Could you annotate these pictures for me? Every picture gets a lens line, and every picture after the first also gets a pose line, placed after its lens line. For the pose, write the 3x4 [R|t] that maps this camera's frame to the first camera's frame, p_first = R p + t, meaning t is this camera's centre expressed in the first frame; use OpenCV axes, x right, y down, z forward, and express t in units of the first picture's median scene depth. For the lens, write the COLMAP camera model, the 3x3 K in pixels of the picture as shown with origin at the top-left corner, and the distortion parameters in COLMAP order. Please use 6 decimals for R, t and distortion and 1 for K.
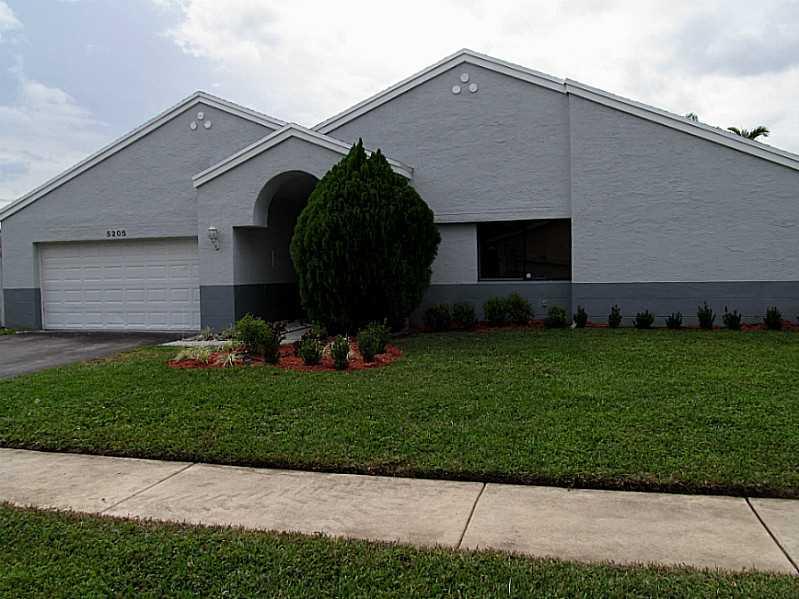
lens RADIAL K [[678.6, 0, 400.7], [0, 678.6, 295.9], [0, 0, 1]] dist [-0.025553, 0.016152]
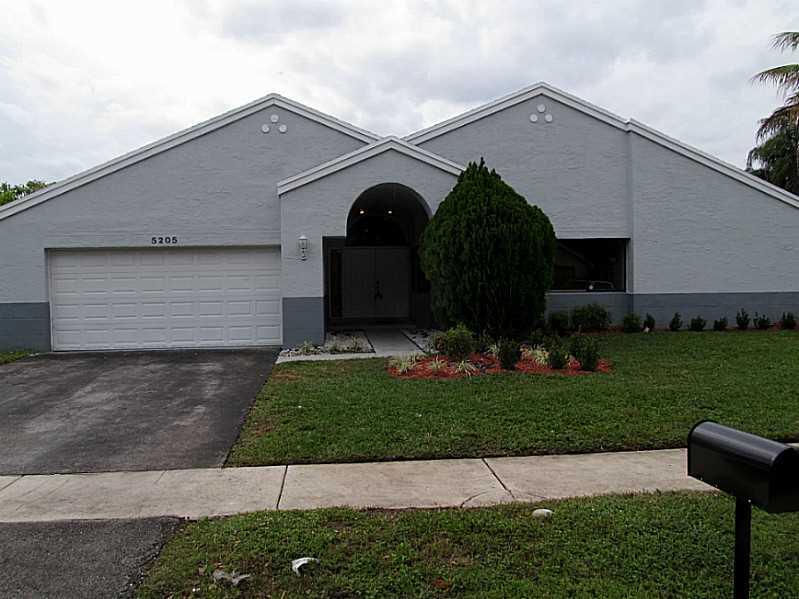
lens RADIAL K [[678.6, 0, 401.7], [0, 678.6, 302.7], [0, 0, 1]] dist [-0.025553, 0.016152]
pose [[0.931289, -0.006679, 0.364220, -0.503766], [0.011105, 0.999888, -0.010059, 0.003301], [-0.364111, 0.013412, 0.931259, 0.057005]]
